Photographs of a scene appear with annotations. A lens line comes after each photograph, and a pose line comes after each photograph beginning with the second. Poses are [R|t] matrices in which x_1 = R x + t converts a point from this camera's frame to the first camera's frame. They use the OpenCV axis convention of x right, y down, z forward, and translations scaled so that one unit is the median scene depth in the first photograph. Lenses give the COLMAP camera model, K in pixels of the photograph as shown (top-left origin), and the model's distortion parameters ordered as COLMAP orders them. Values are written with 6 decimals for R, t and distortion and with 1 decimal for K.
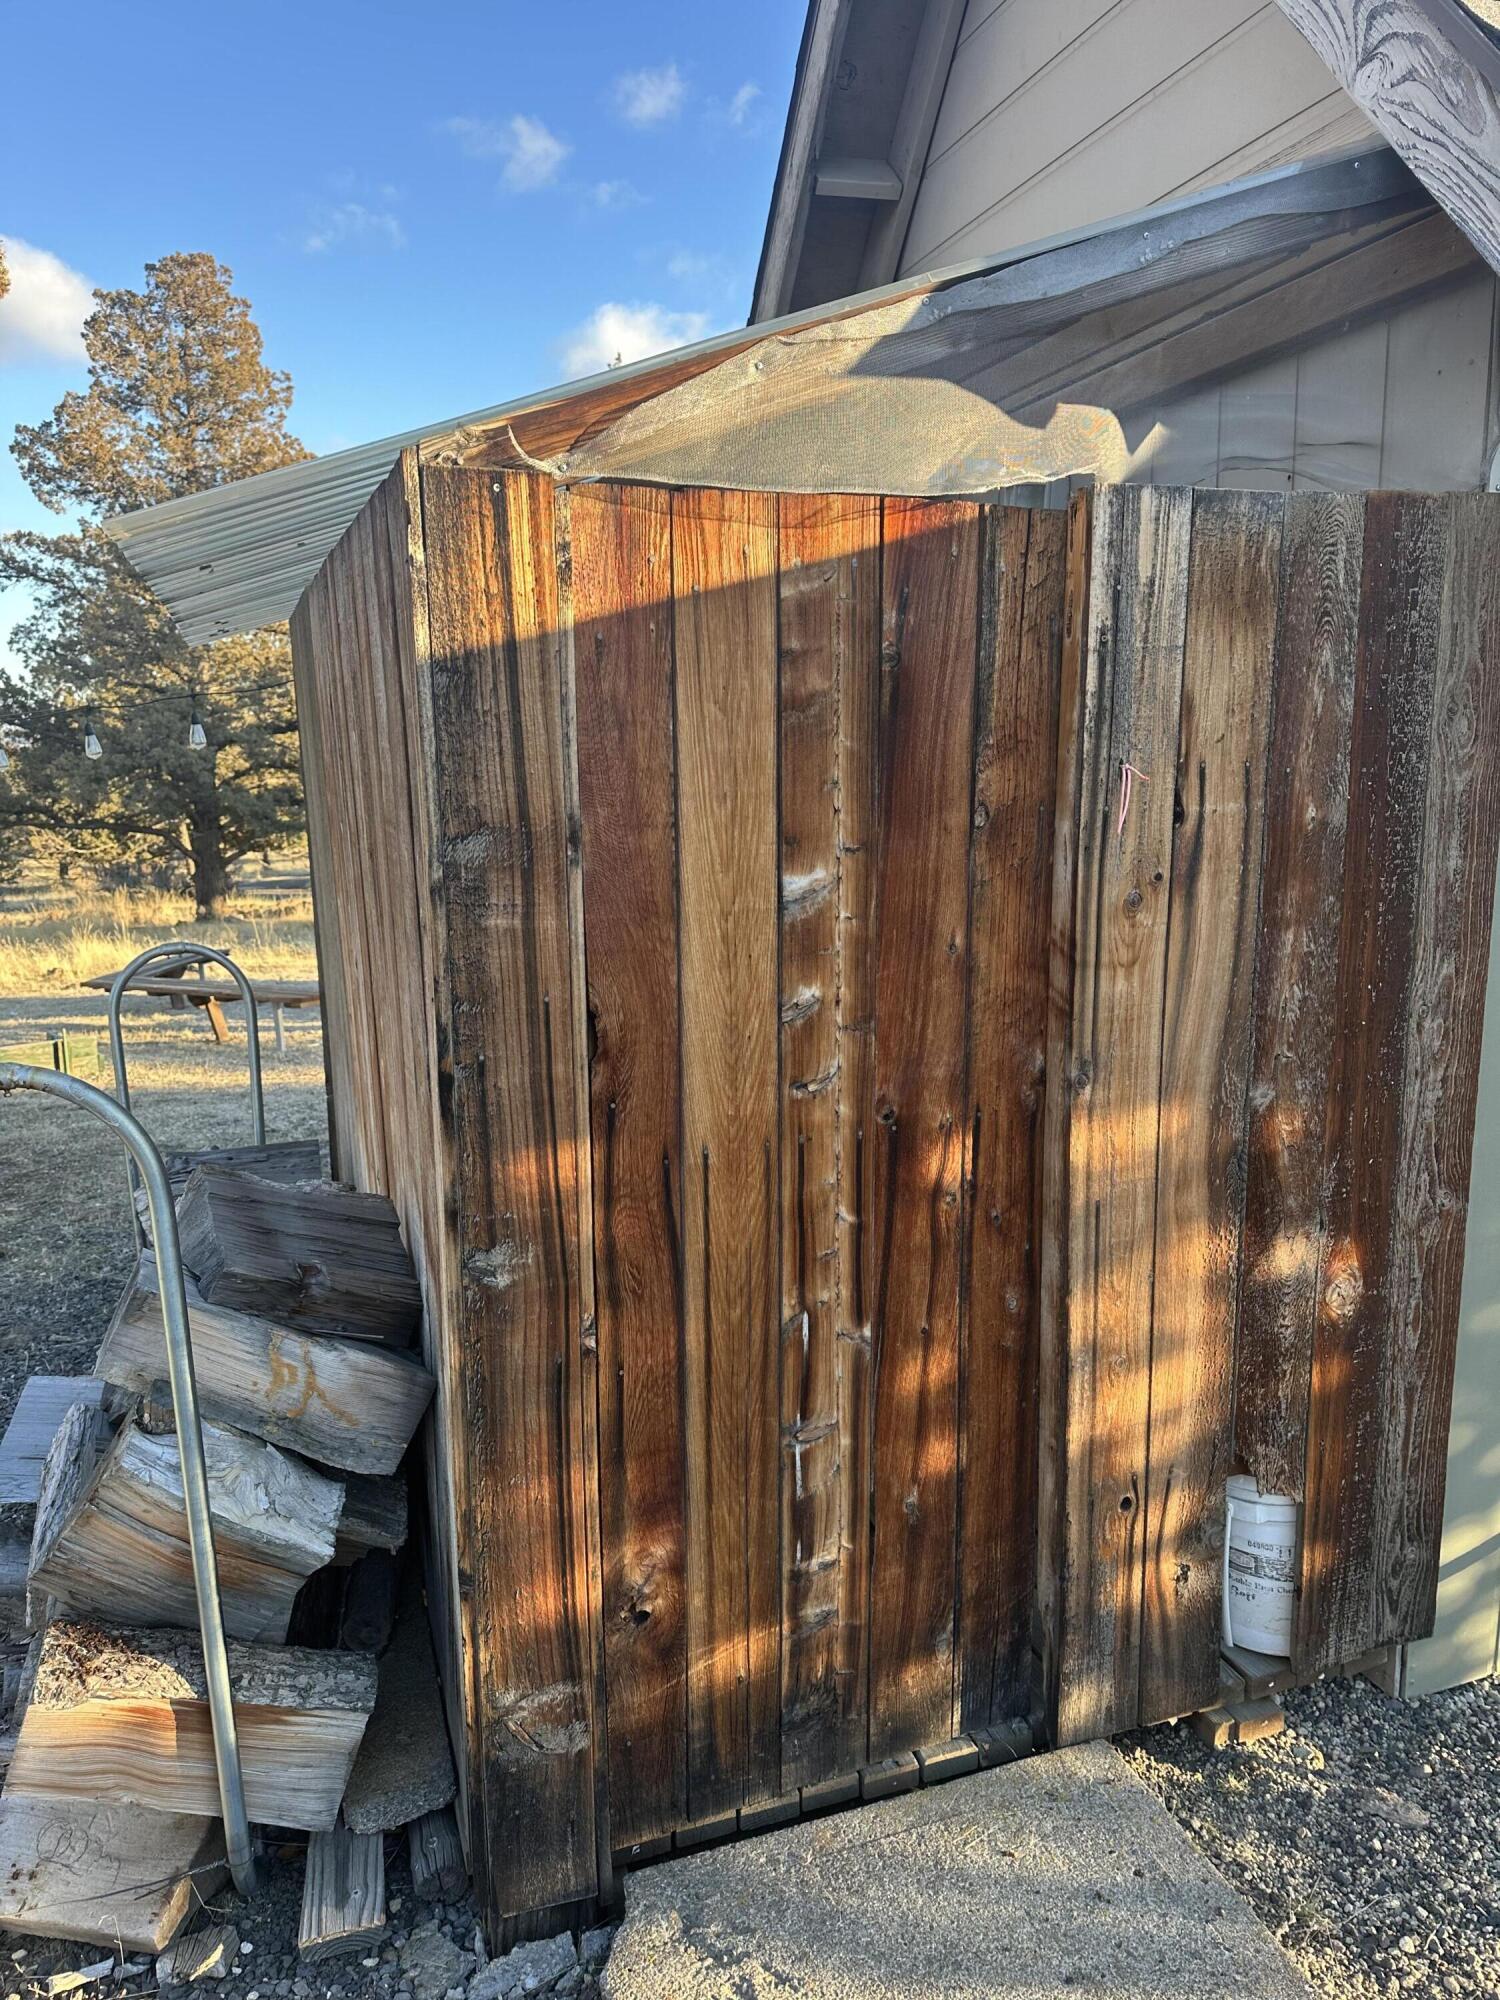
lens RADIAL K [[1390.6, 0, 755.5], [0, 1390.6, 1021.1], [0, 0, 1]] dist [0.023374, -0.033882]
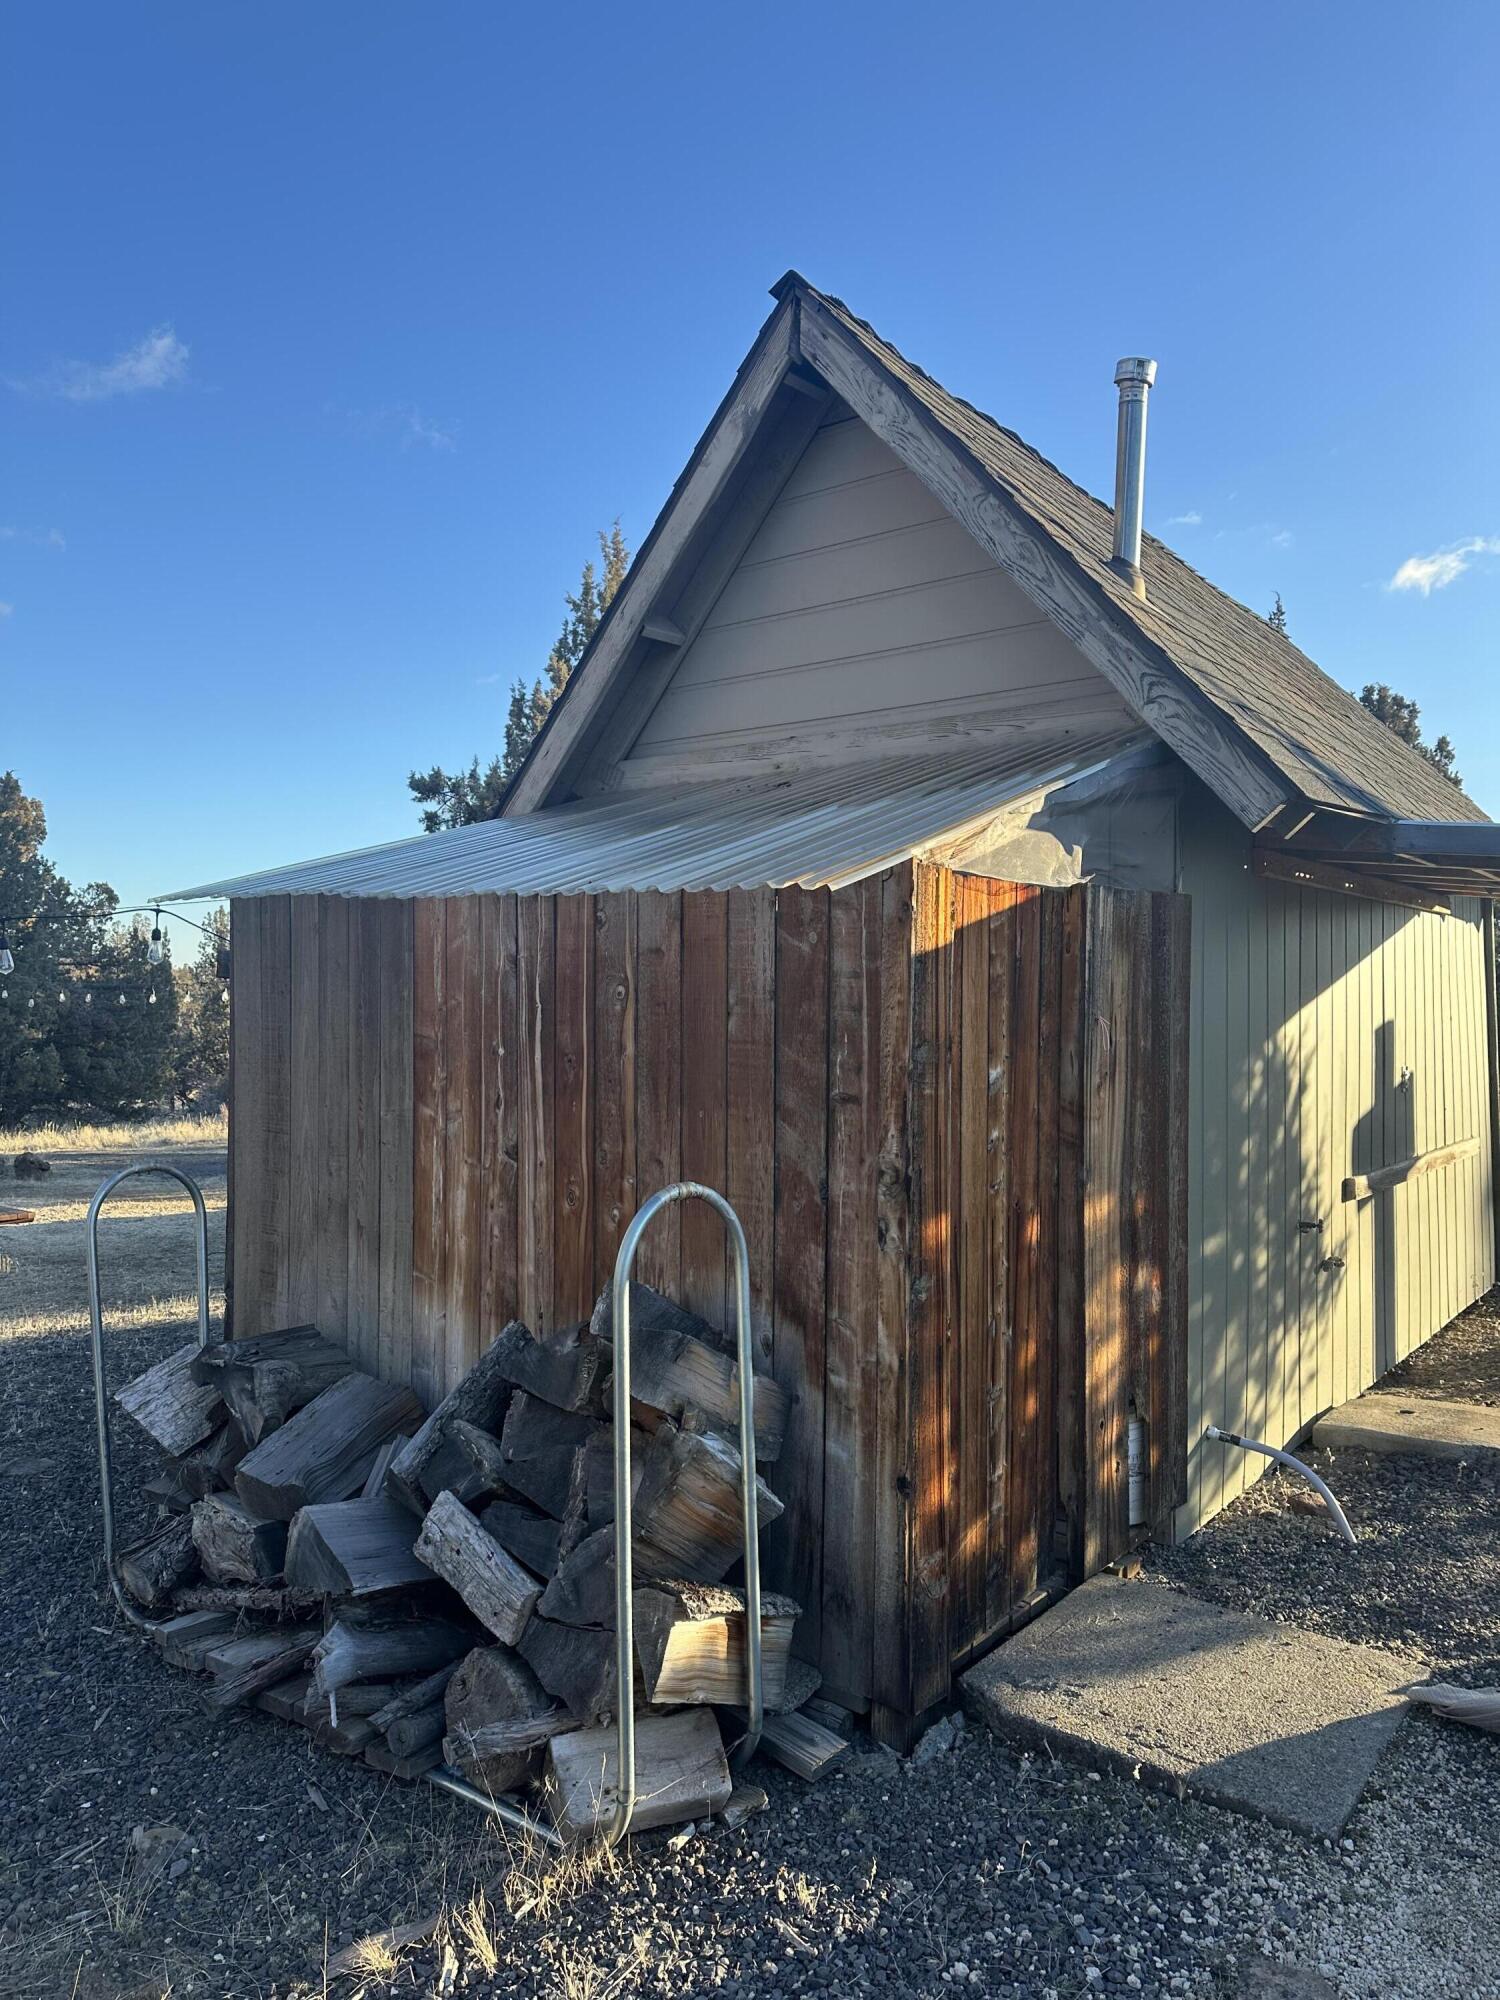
lens RADIAL K [[1390.6, 0, 736.1], [0, 1390.6, 1004.8], [0, 0, 1]] dist [0.023374, -0.033882]
pose [[0.848162, 0.020715, 0.529331, -1.151577], [0.082551, 0.981859, -0.170699, 0.090143], [-0.523265, 0.188477, 0.831066, -0.359754]]
